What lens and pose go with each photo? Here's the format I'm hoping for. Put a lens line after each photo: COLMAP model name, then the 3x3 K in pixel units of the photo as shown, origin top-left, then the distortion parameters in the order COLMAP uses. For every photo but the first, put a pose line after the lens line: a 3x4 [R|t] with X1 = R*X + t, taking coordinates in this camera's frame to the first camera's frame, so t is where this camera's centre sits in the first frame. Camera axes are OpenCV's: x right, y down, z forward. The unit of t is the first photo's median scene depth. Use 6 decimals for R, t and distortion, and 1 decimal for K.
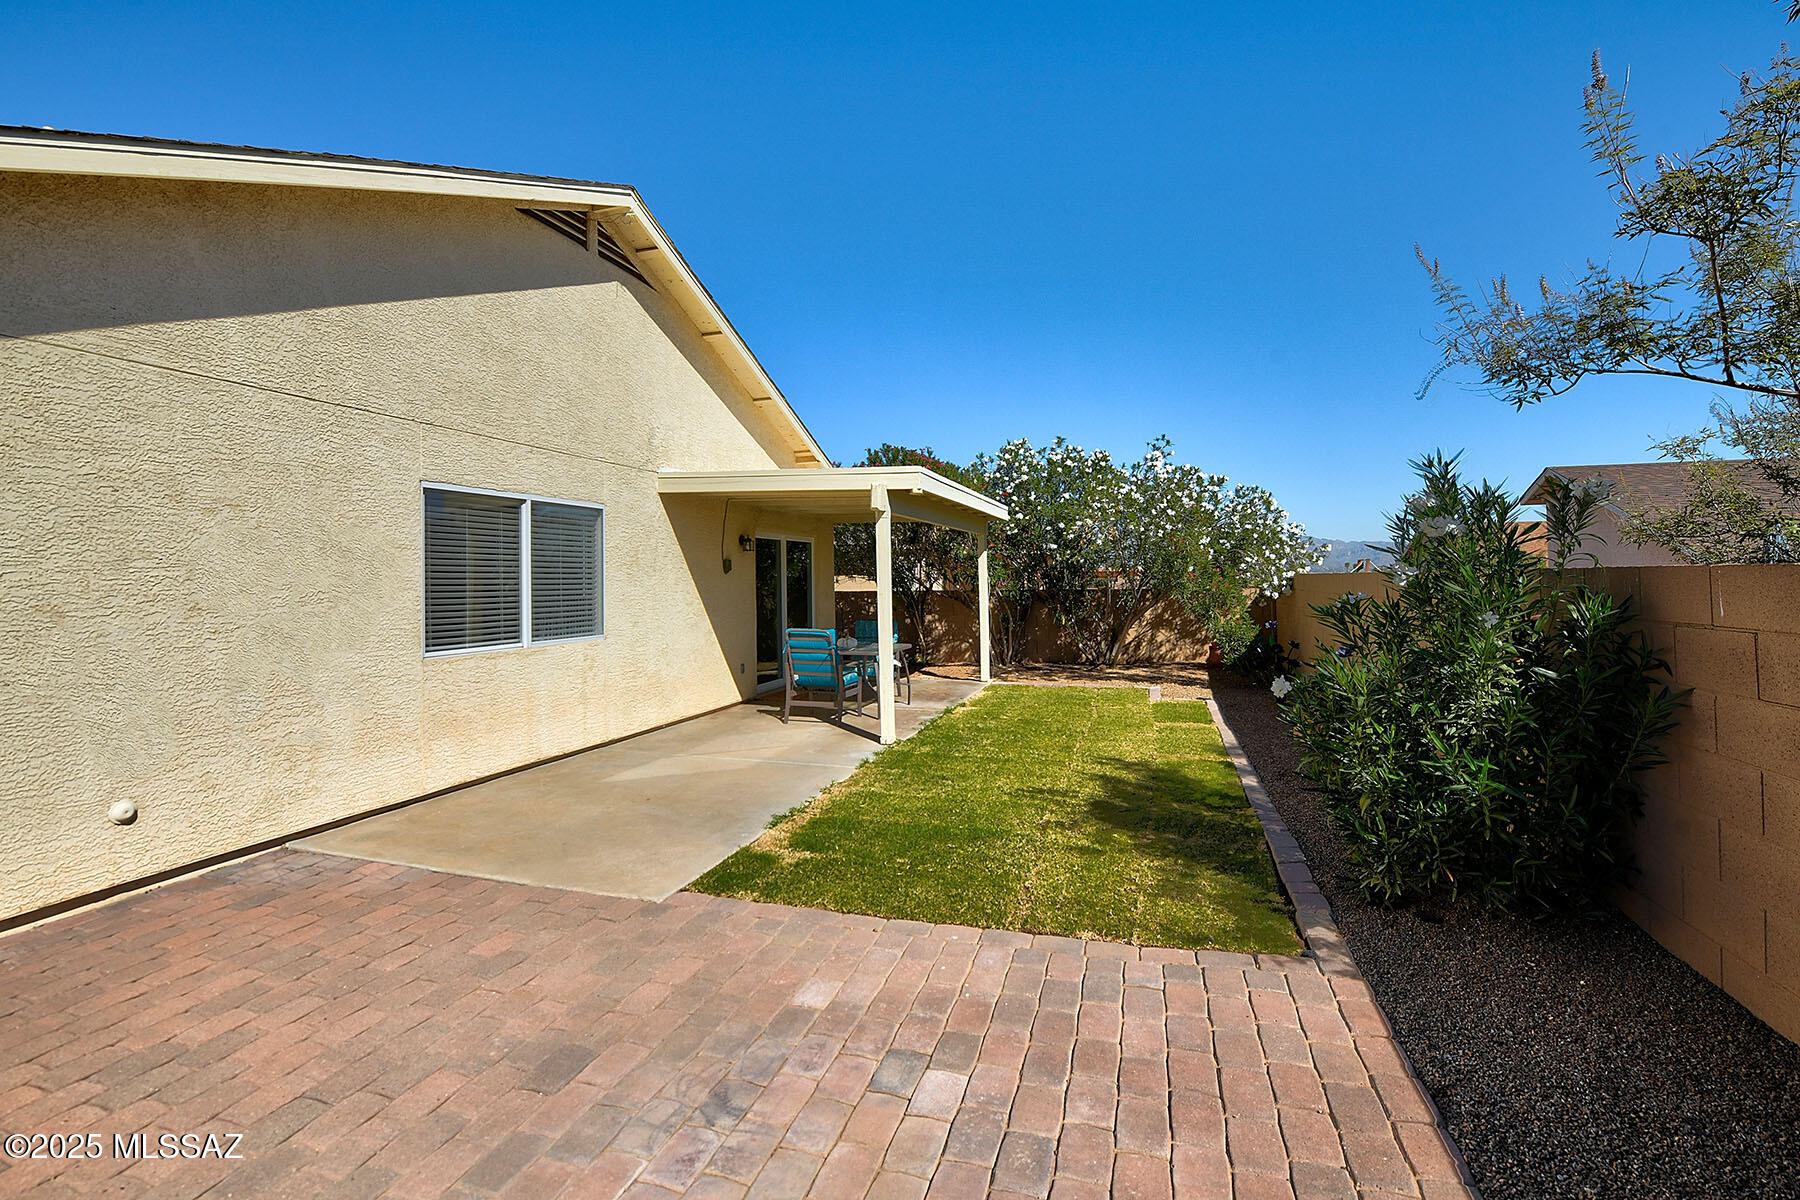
lens RADIAL K [[794.0, 0, 932.8], [0, 794.0, 575.8], [0, 0, 1]] dist [-0.011309, -0.000915]
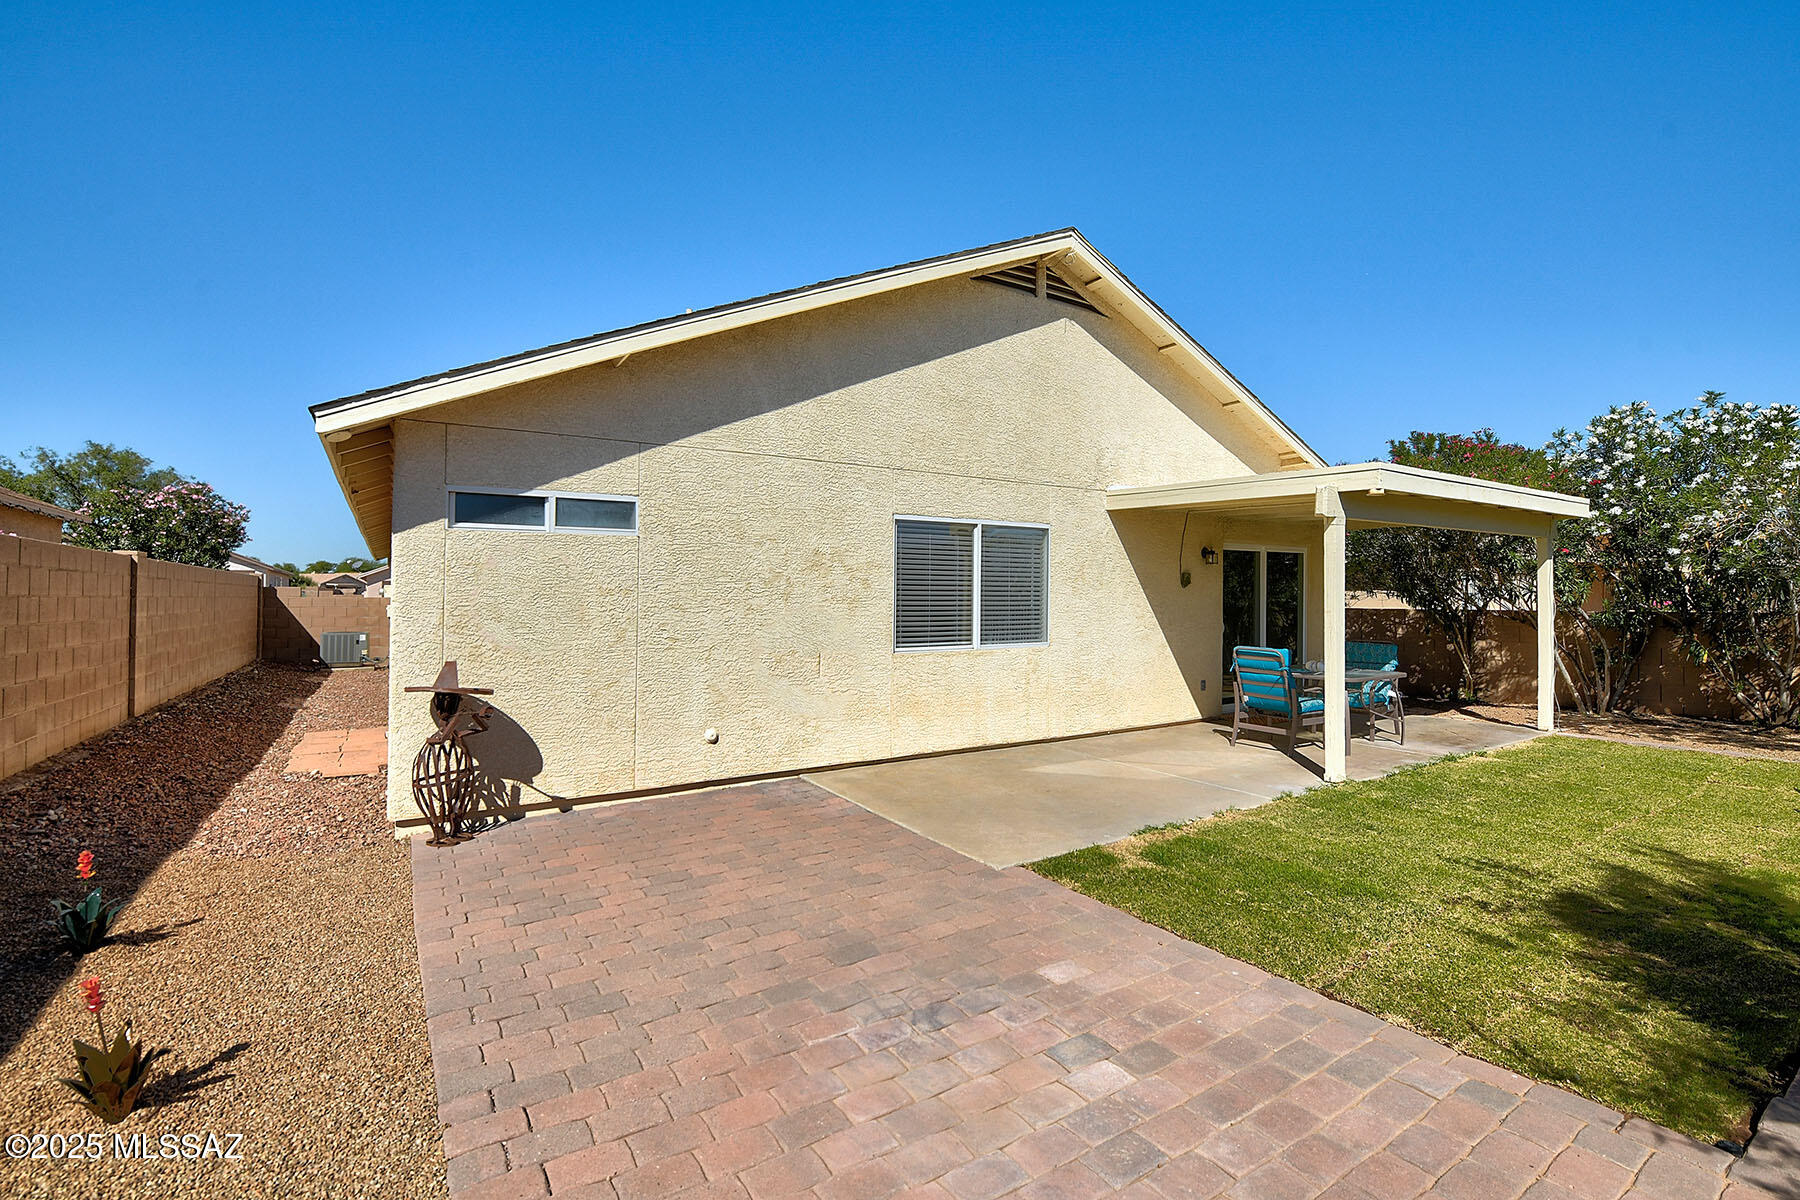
lens RADIAL K [[822.5, 0, 900.0], [0, 822.5, 600.0], [0, 0, 1]] dist [-0.002169, -0.007898]
pose [[0.749690, 0.014727, -0.661625, 0.240011], [-0.006237, 0.999865, 0.015188, -0.000882], [0.661760, -0.007259, 0.749681, 0.002123]]
